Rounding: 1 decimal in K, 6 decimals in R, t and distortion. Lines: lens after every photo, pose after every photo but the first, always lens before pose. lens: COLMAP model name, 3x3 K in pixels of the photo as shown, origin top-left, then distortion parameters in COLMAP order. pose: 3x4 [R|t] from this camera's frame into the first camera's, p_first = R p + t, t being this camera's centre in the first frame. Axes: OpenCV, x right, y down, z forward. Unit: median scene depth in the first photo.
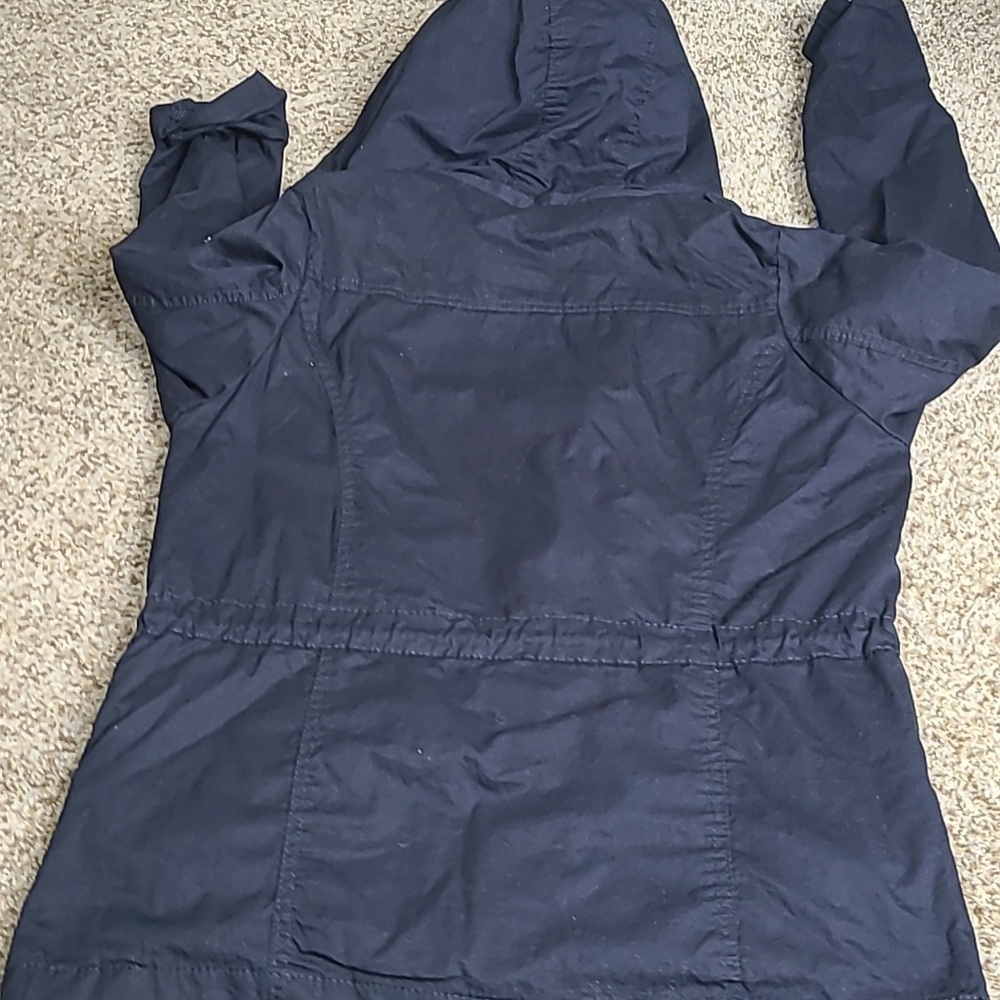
lens RADIAL K [[1604.3, 0, 500.6], [0, 1604.3, 418.9], [0, 0, 1]] dist [-0.005024, 0.078046]
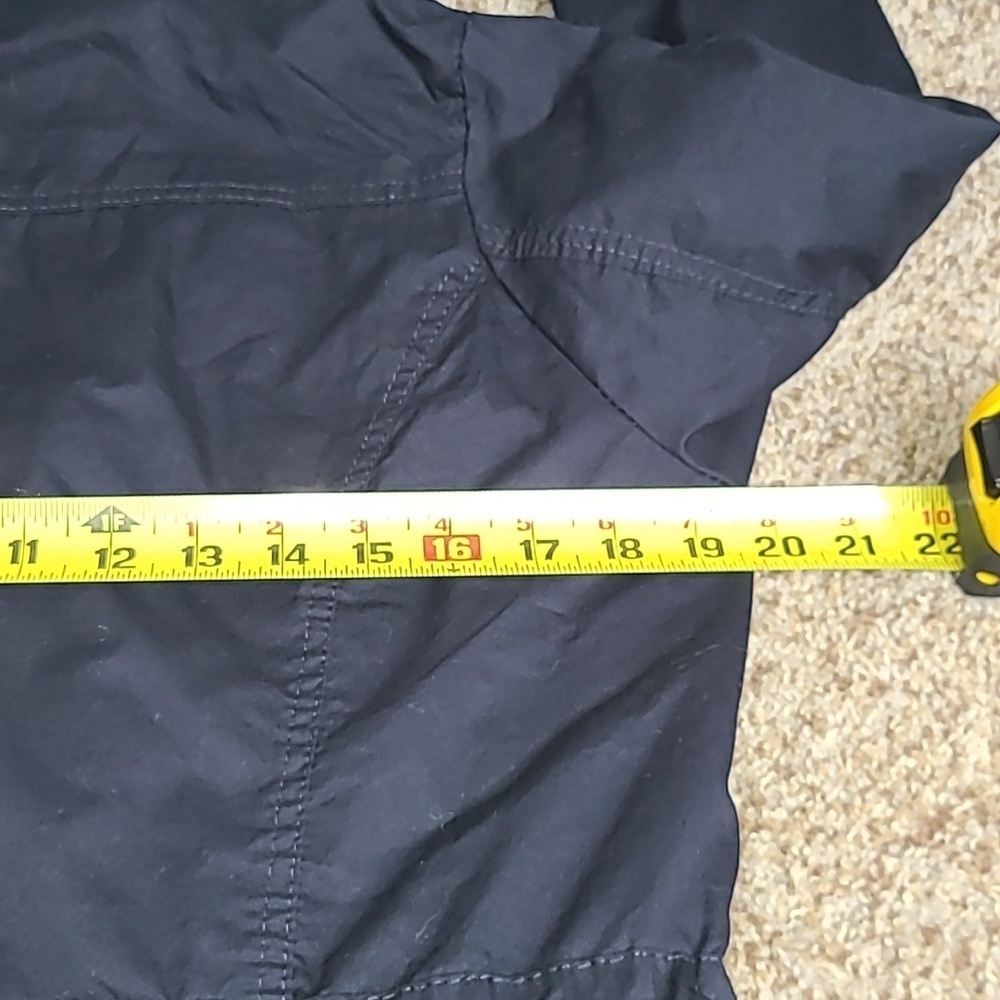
lens RADIAL K [[1604.3, 0, 500.6], [0, 1604.3, 418.9], [0, 0, 1]] dist [-0.005024, 0.078046]
pose [[0.992661, -0.054772, 0.107815, 0.139803], [0.042974, 0.993128, 0.108862, -0.056939], [-0.113037, -0.103429, 0.988193, 0.567309]]
